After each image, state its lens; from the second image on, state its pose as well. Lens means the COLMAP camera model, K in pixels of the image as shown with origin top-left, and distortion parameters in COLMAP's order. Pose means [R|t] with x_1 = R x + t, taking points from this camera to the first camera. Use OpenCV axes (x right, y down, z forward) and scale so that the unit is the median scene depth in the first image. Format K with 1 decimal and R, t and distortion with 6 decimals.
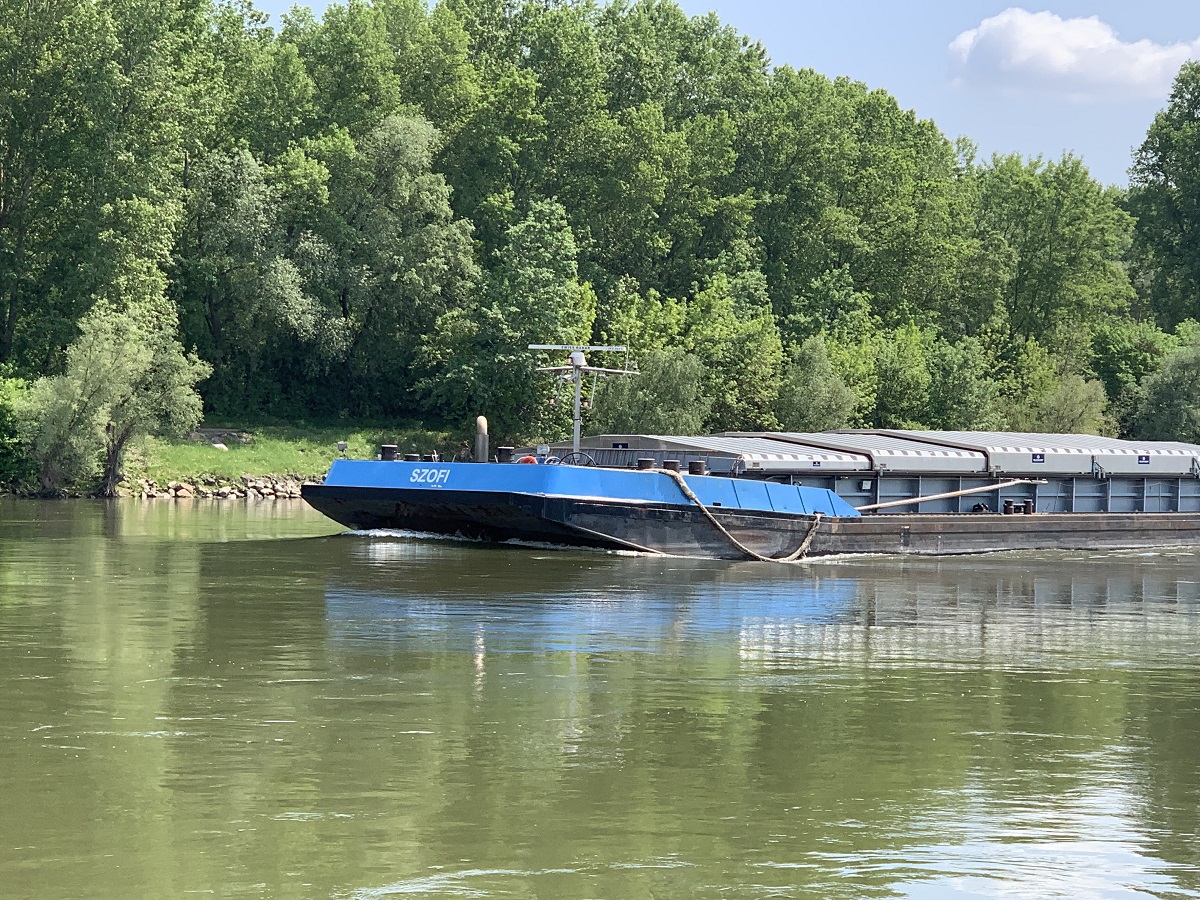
lens RADIAL K [[2799.1, 0, 600.0], [0, 2799.1, 450.0], [0, 0, 1]] dist [-0.394400, 5.452211]
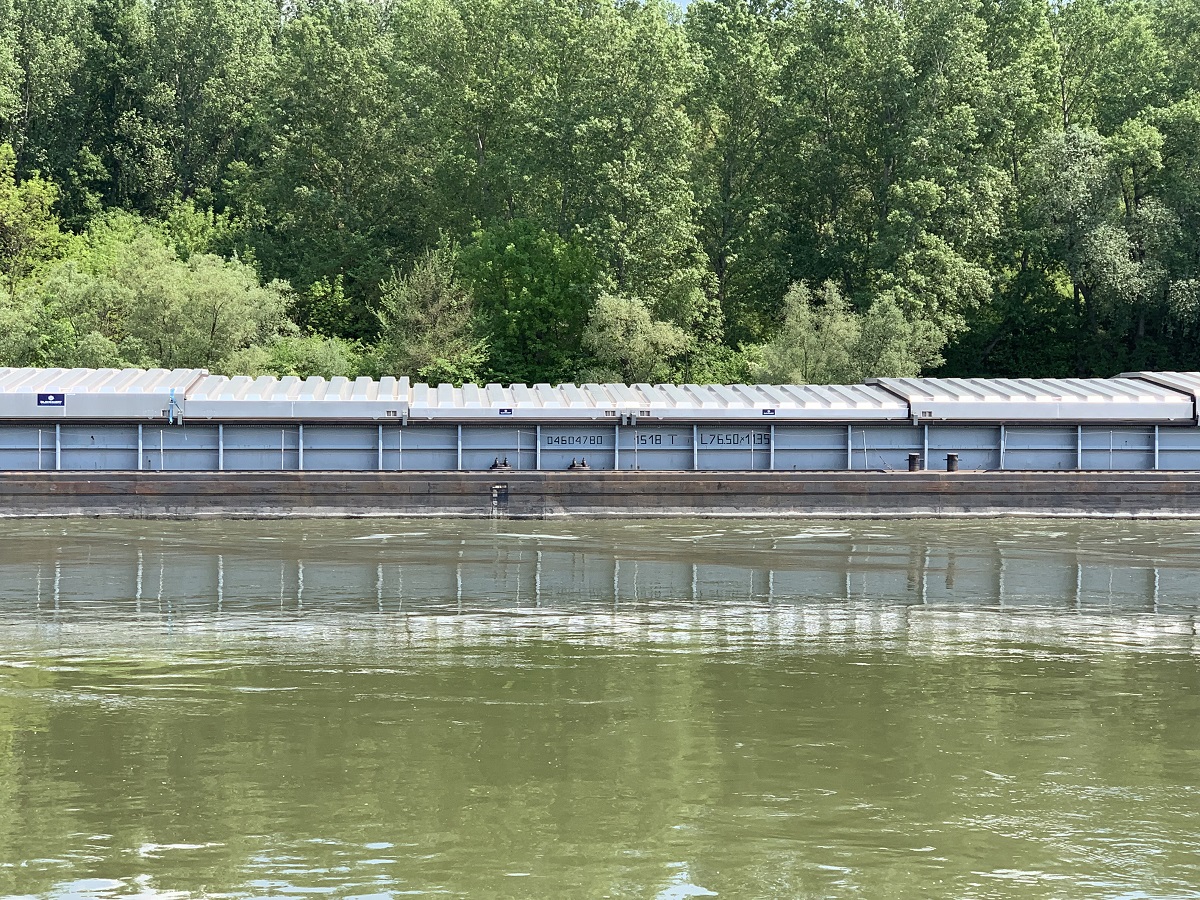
lens RADIAL K [[2140.4, 0, 600.0], [0, 2140.4, 450.0], [0, 0, 1]] dist [-0.054908, 0.825286]
pose [[0.742695, -0.000933, -0.669629, 0.499516], [0.011107, 0.999879, 0.010926, 0.009061], [0.669538, -0.015552, 0.742615, 0.472140]]
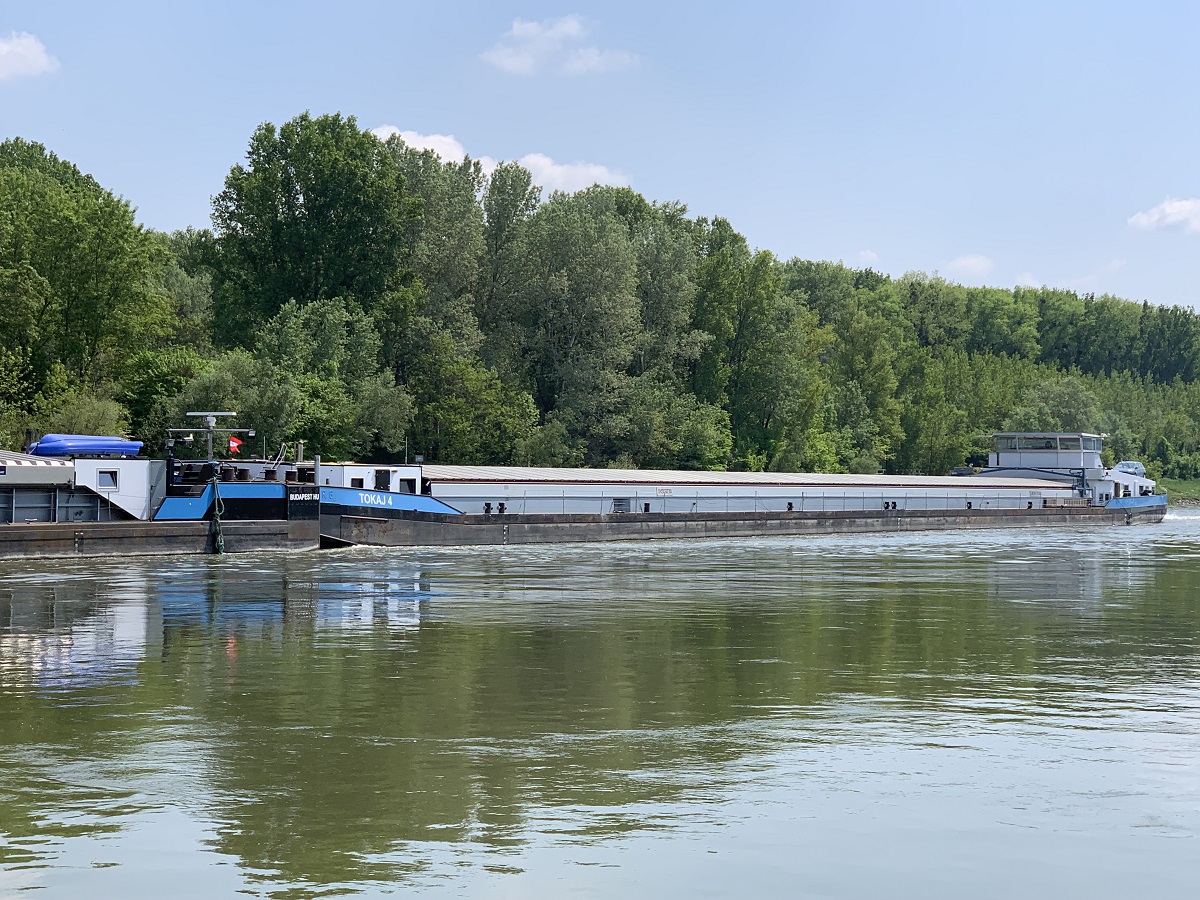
lens RADIAL K [[2140.4, 0, 600.0], [0, 2140.4, 450.0], [0, 0, 1]] dist [-0.054908, 0.825286]
pose [[0.970969, -0.001365, 0.239202, 0.328165], [0.003767, 0.999947, -0.009583, 0.005265], [-0.239176, 0.010206, 0.970923, 0.305808]]
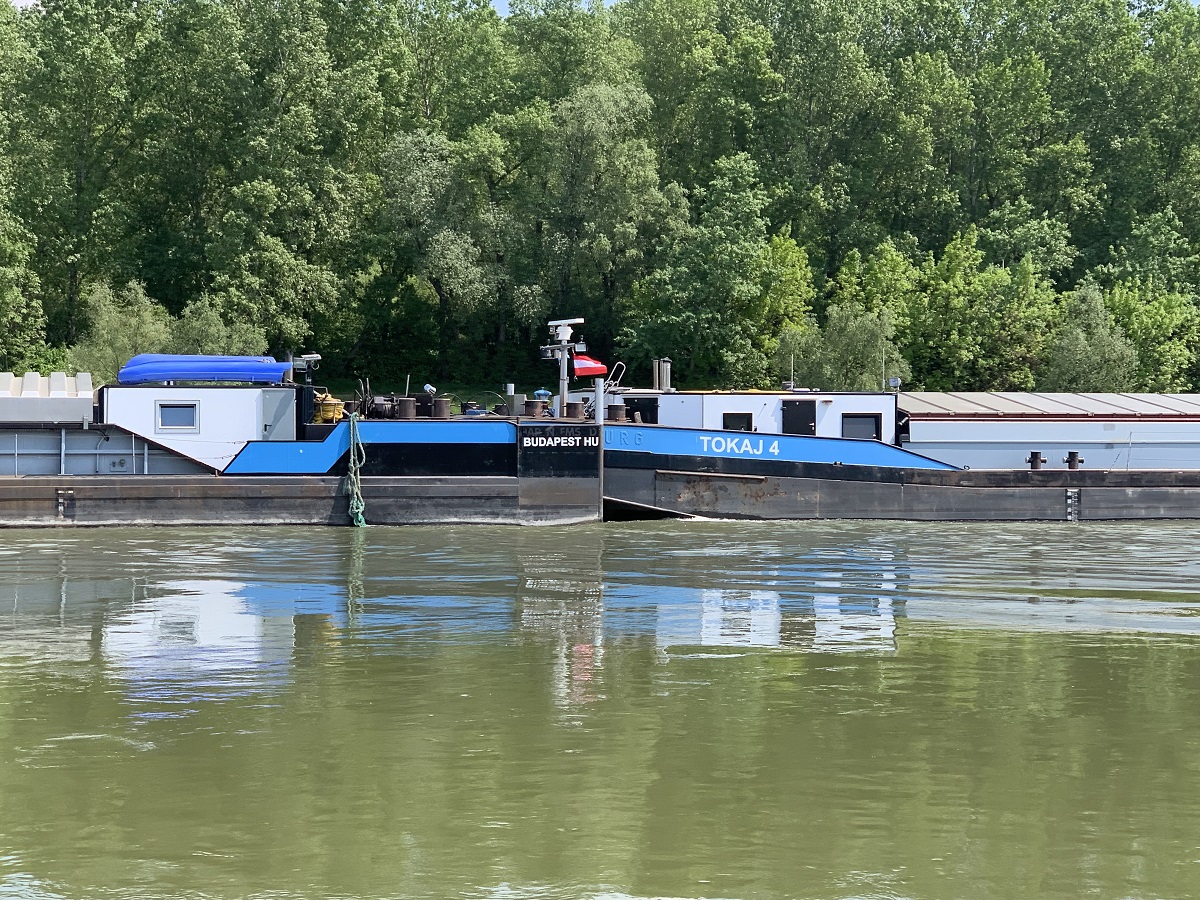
lens RADIAL K [[2140.4, 0, 600.0], [0, 2140.4, 450.0], [0, 0, 1]] dist [-0.054908, 0.825286]
pose [[0.843301, -0.002185, -0.537437, 0.643579], [0.009699, 0.999891, 0.011154, 0.010036], [0.537354, -0.014619, 0.843230, 0.610286]]
